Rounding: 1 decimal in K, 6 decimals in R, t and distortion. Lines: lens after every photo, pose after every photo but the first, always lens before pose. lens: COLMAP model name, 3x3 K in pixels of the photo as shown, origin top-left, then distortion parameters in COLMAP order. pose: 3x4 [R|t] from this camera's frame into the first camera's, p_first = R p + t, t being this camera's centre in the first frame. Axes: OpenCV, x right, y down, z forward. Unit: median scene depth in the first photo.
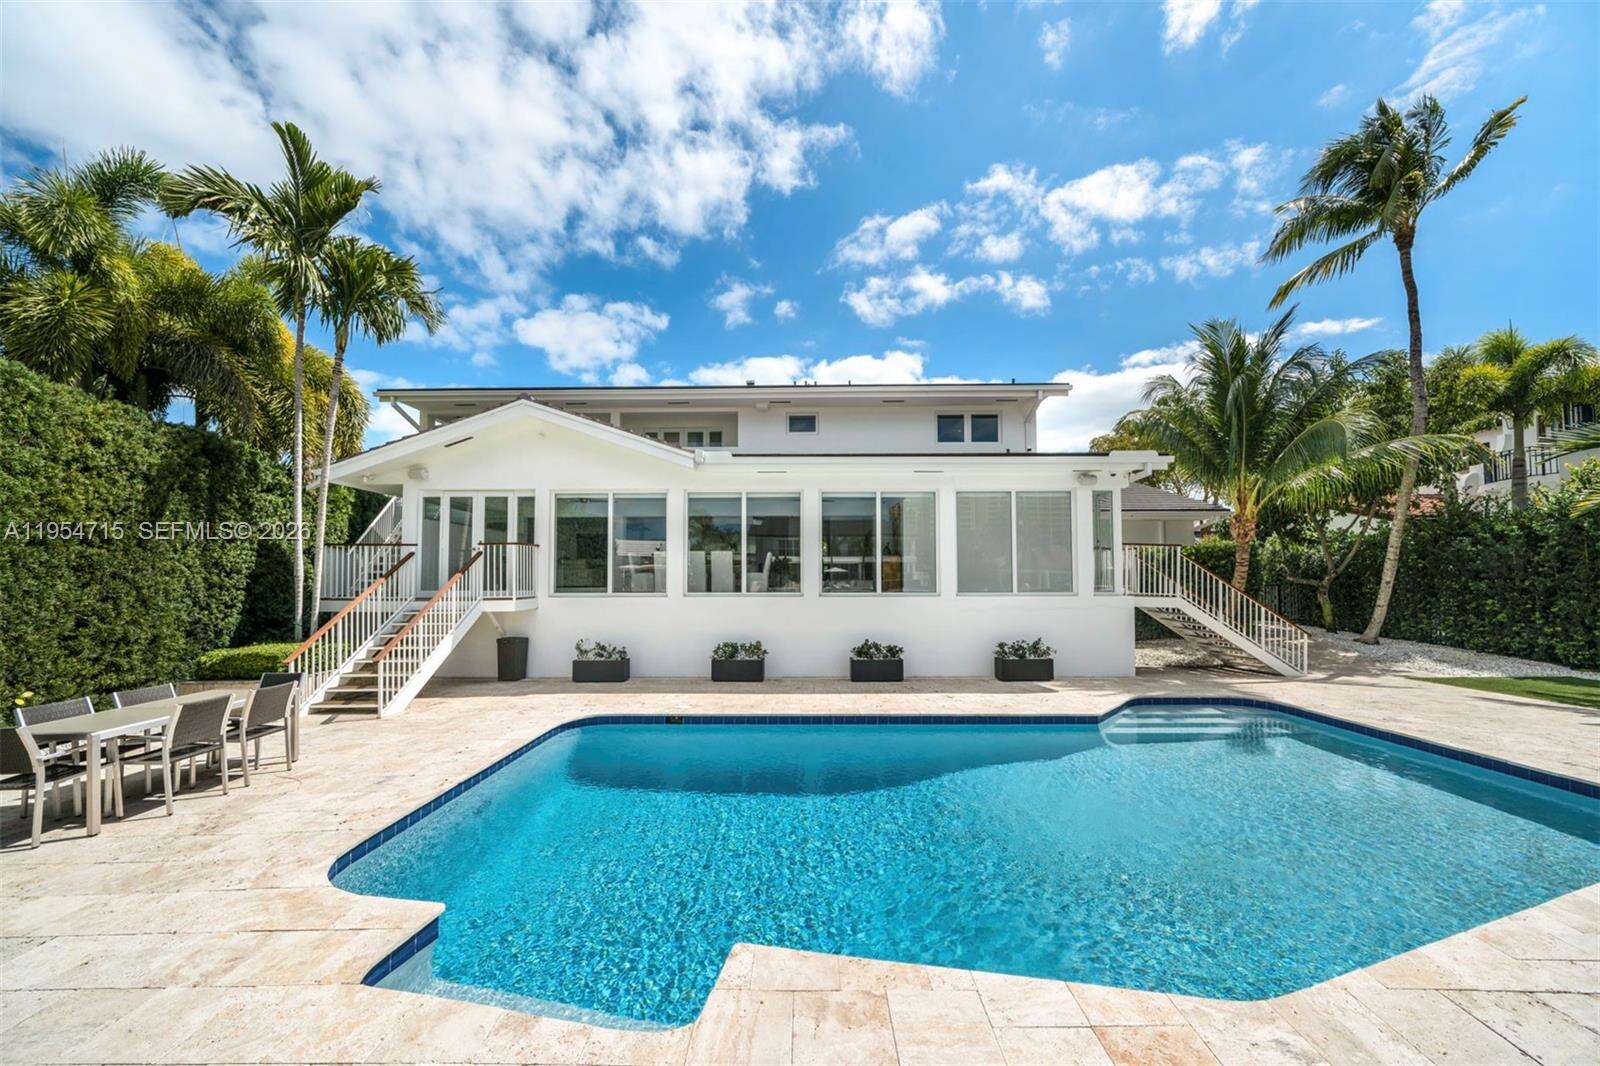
lens RADIAL K [[577.9, 0, 800.7], [0, 577.9, 569.0], [0, 0, 1]] dist [-0.000989, -0.000133]
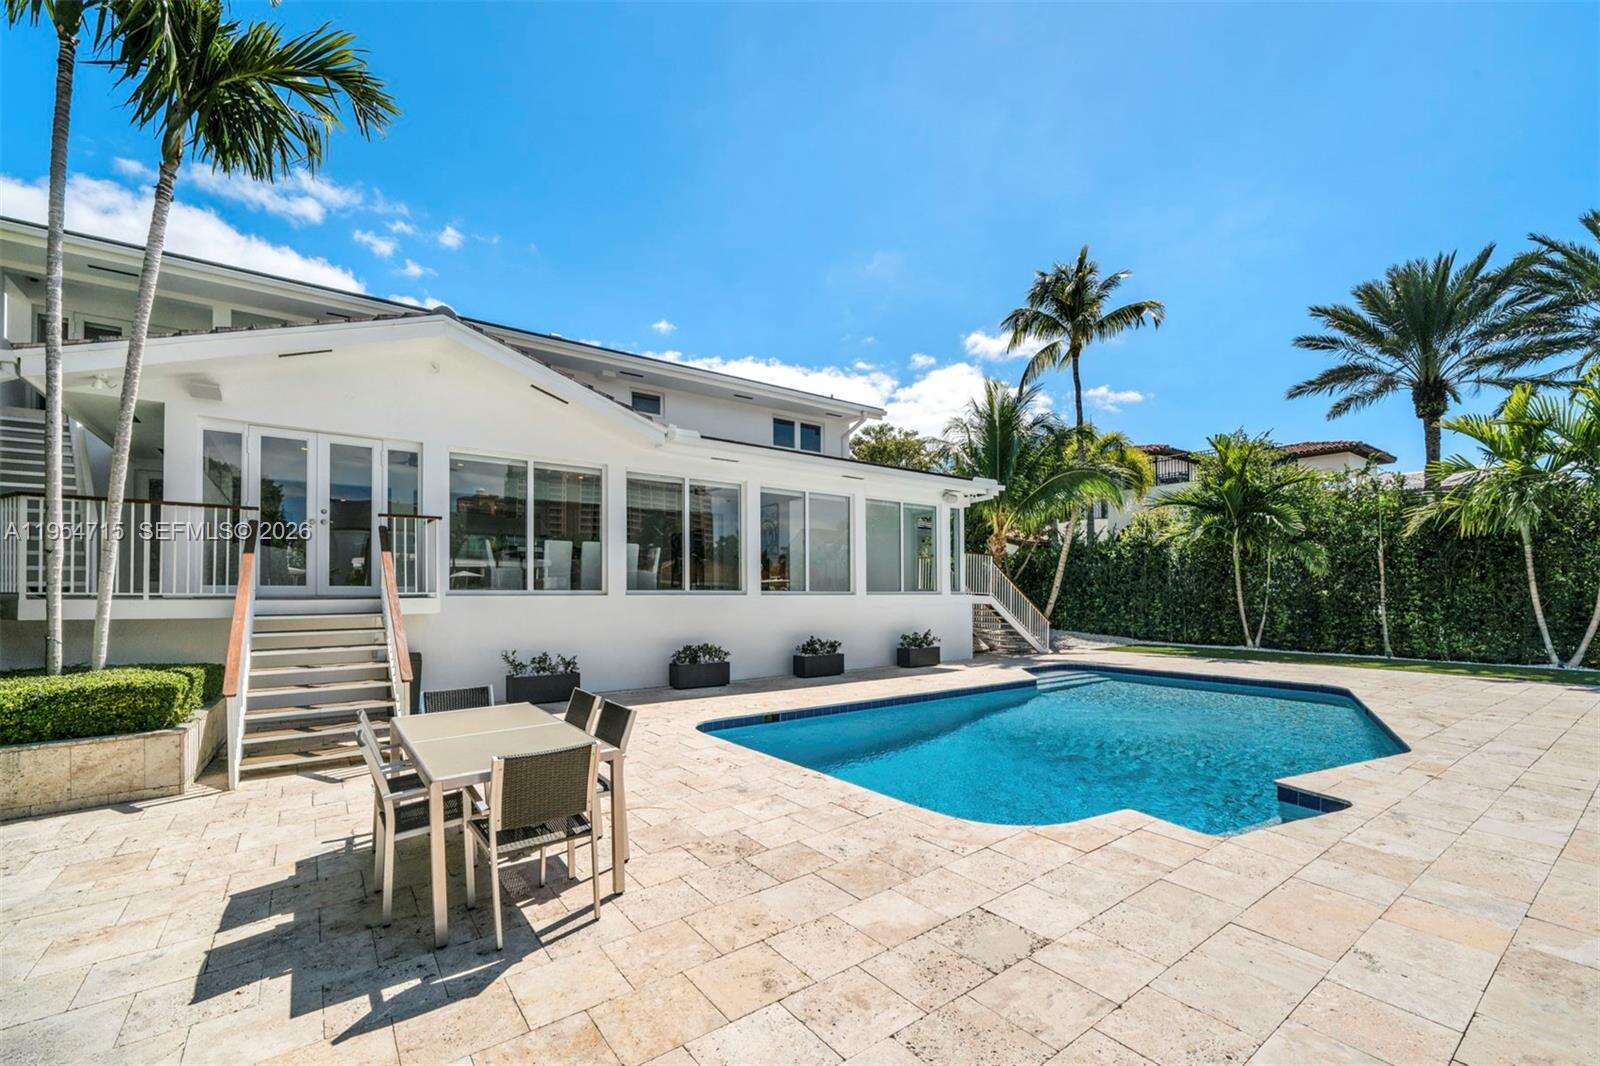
lens RADIAL K [[666.8, 0, 797.7], [0, 666.8, 588.4], [0, 0, 1]] dist [-0.000488, -0.000098]
pose [[0.802824, 0.008270, 0.596159, -0.579379], [-0.026124, 0.999431, 0.021316, 0.011217], [-0.595643, -0.032687, 0.802584, 0.058014]]
